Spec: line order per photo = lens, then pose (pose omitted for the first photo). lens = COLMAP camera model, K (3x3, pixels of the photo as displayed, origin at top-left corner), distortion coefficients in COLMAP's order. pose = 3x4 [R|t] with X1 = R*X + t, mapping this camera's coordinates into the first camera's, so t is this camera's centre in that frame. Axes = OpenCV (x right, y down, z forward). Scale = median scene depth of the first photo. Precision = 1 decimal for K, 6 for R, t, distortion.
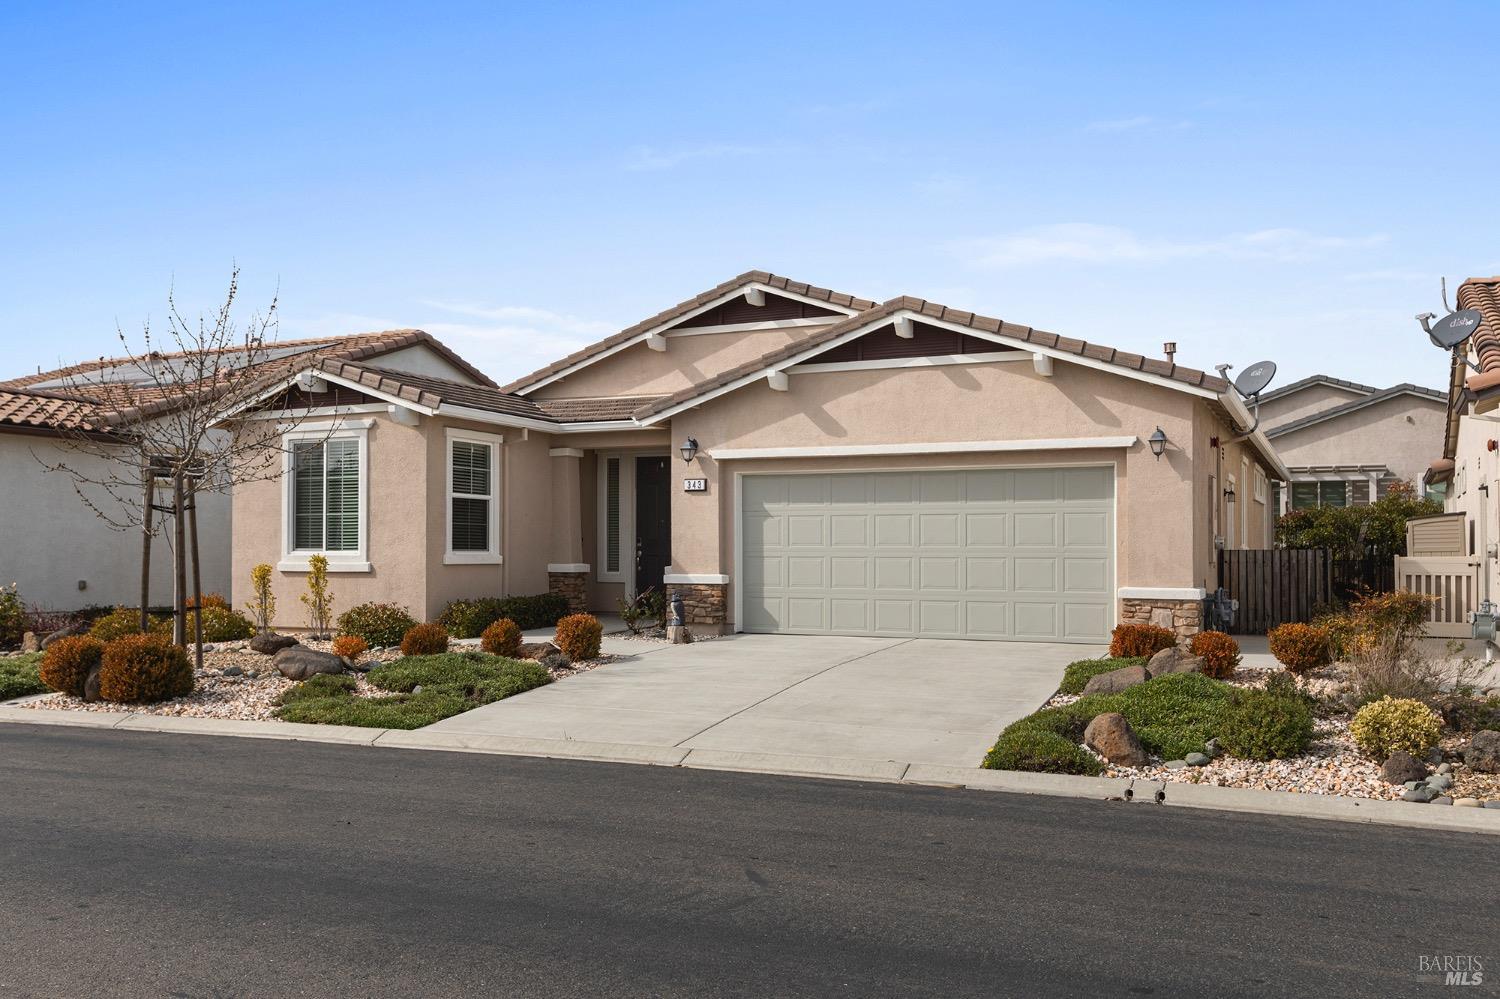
lens RADIAL K [[1285.0, 0, 768.4], [0, 1285.0, 534.9], [0, 0, 1]] dist [0.000166, -0.006539]
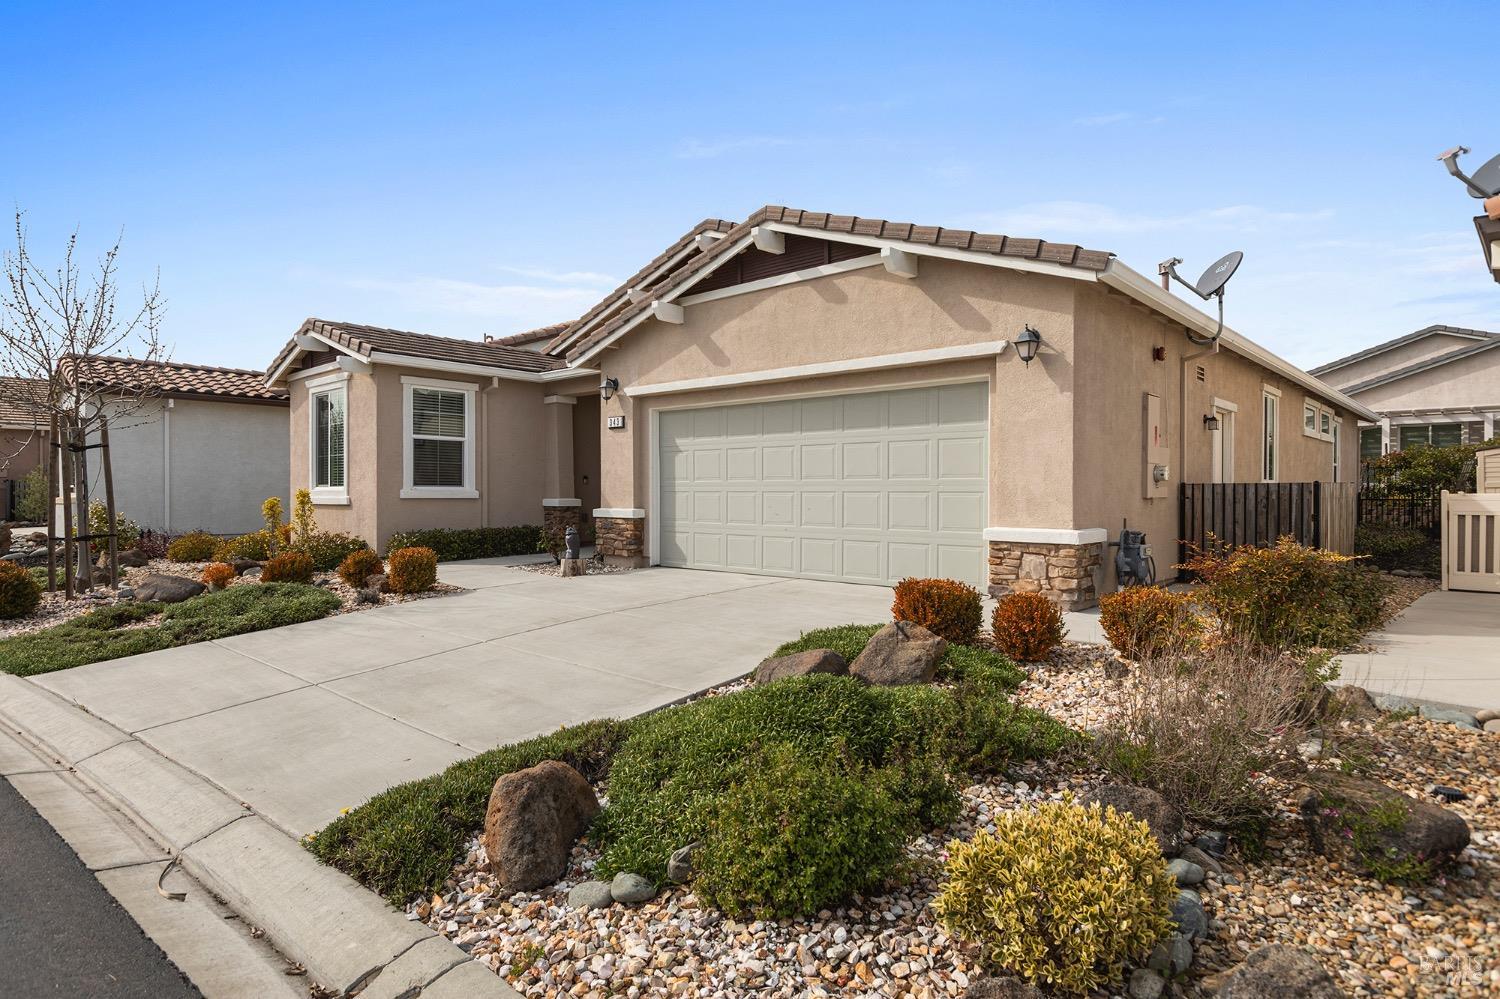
lens RADIAL K [[846.0, 0, 750.0], [0, 846.0, 499.5], [0, 0, 1]] dist [-0.001032, 0.001589]
pose [[0.950574, 0.002722, -0.310486, 0.262090], [0.003021, 0.999833, 0.018016, 0.011523], [0.310483, -0.018063, 0.950407, 0.390080]]
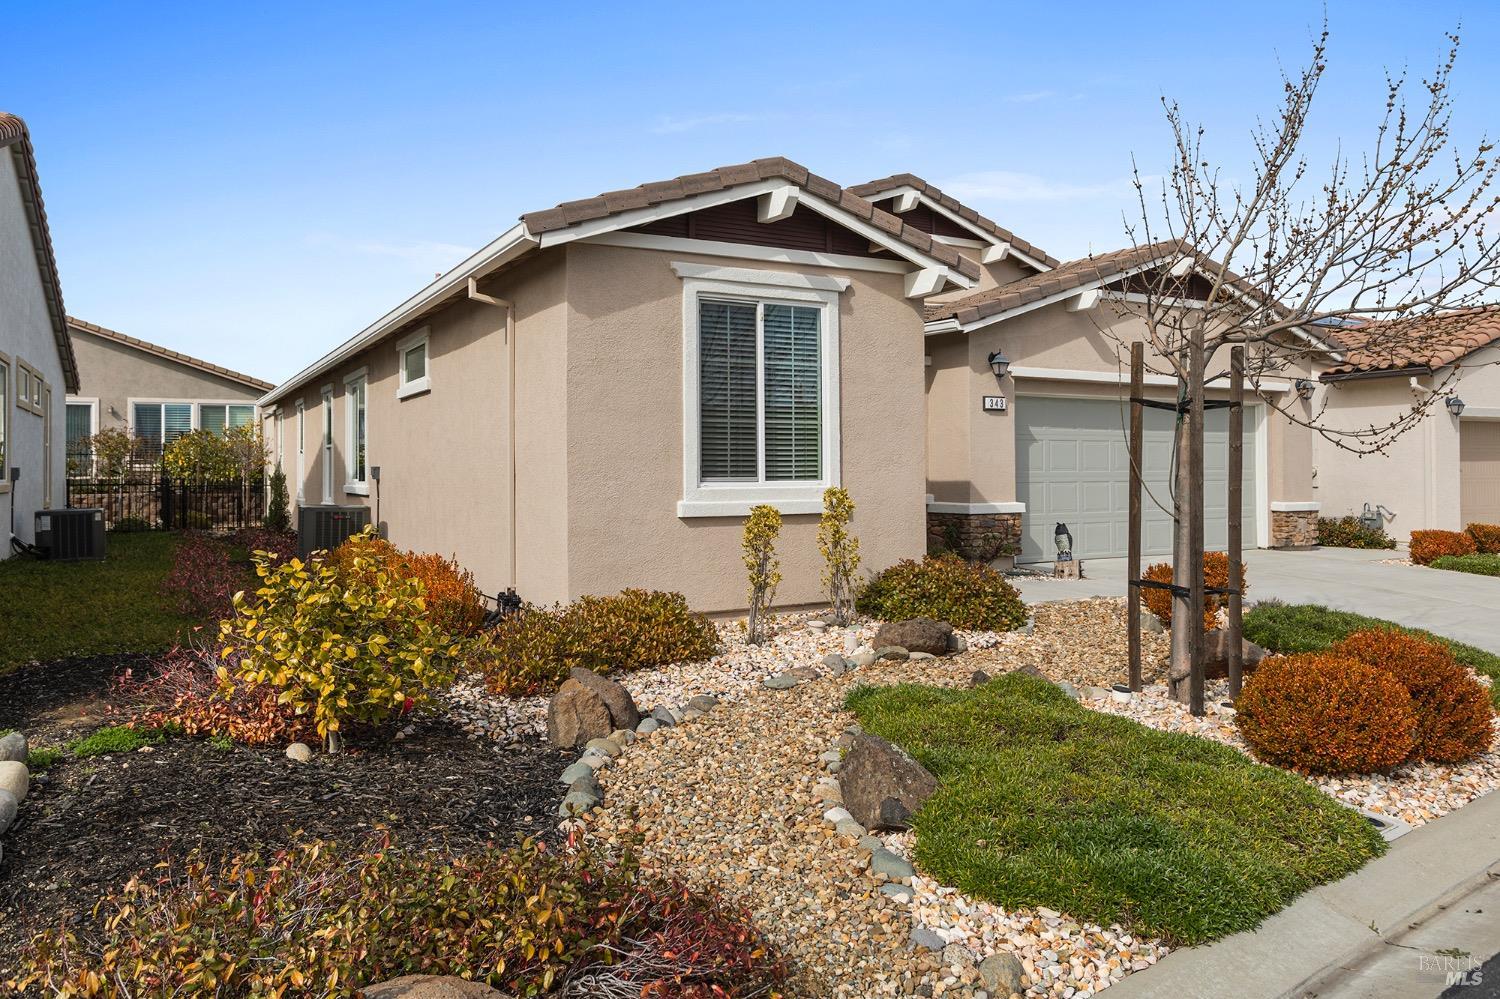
lens RADIAL K [[1042.6, 0, 747.9], [0, 1042.6, 465.5], [0, 0, 1]] dist [-0.001085, -0.000439]
pose [[0.591988, 0.001898, 0.805945, -0.759746], [-0.003158, 0.999995, -0.000035, 0.005207], [-0.805941, -0.002525, 0.591991, 0.719151]]
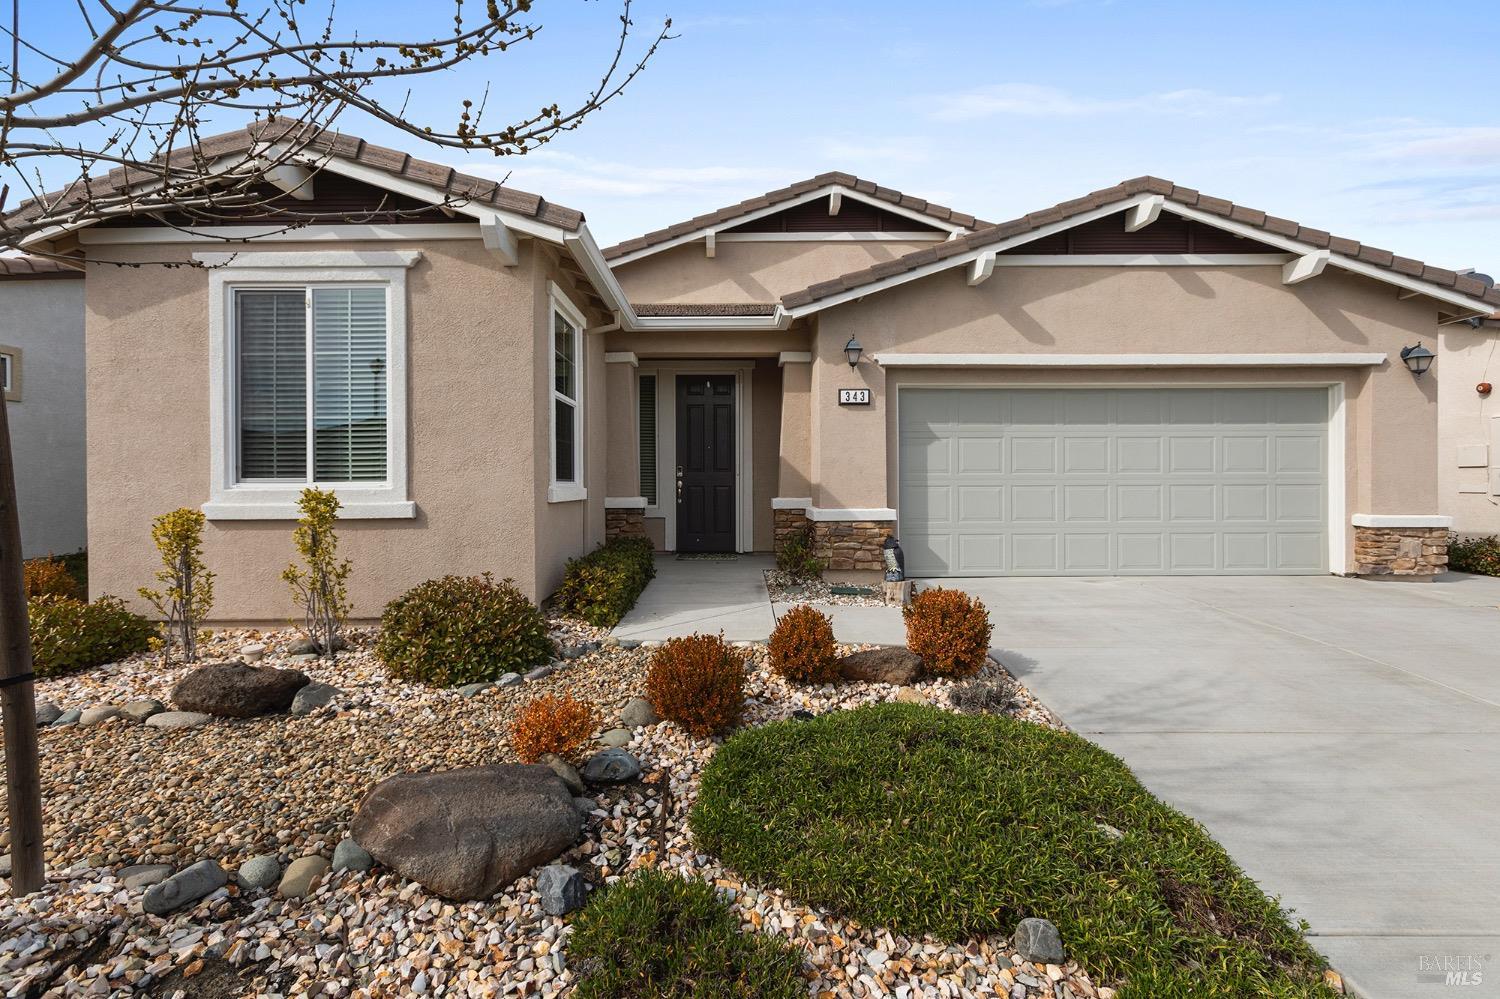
lens RADIAL K [[668.0, 0, 747.3], [0, 668.0, 484.9], [0, 0, 1]] dist [-0.002831, 0.000666]
pose [[0.907744, -0.007307, 0.419461, -0.297374], [0.000965, 0.999882, 0.015330, 0.009454], [-0.419523, -0.013511, 0.907644, 0.660451]]
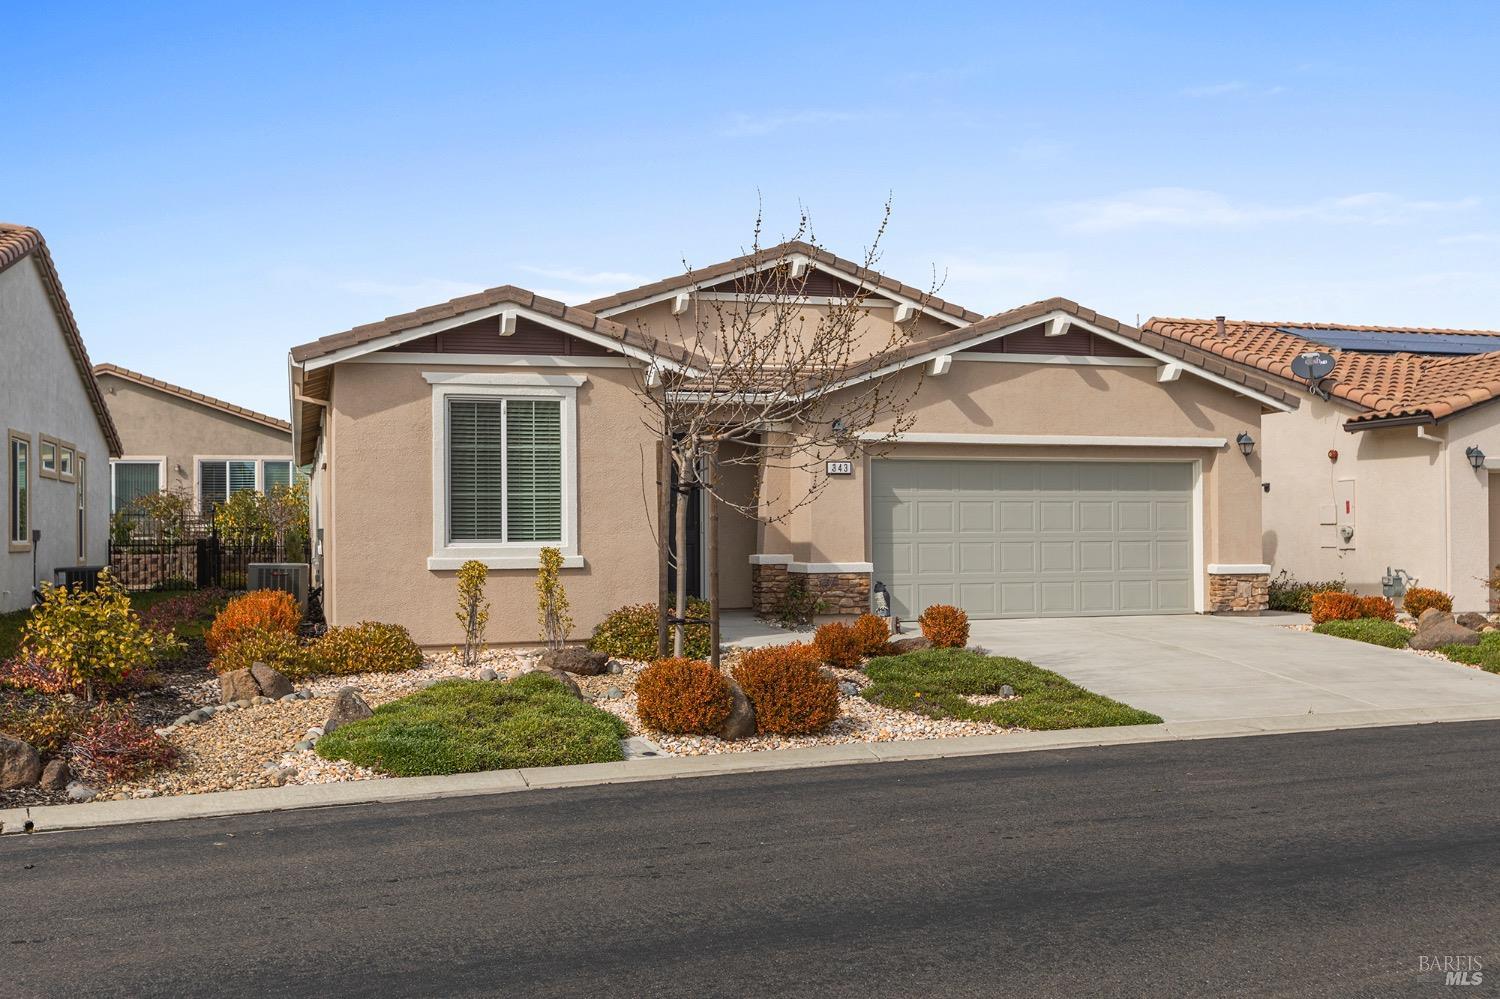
lens RADIAL K [[1401.6, 0, 754.8], [0, 1401.6, 541.4], [0, 0, 1]] dist [-0.009130, -0.003278]
pose [[0.745790, -0.009914, 0.666108, -0.801842], [-0.000248, 0.999885, 0.015159, -0.000562], [-0.666181, -0.011471, 0.745701, 0.278133]]
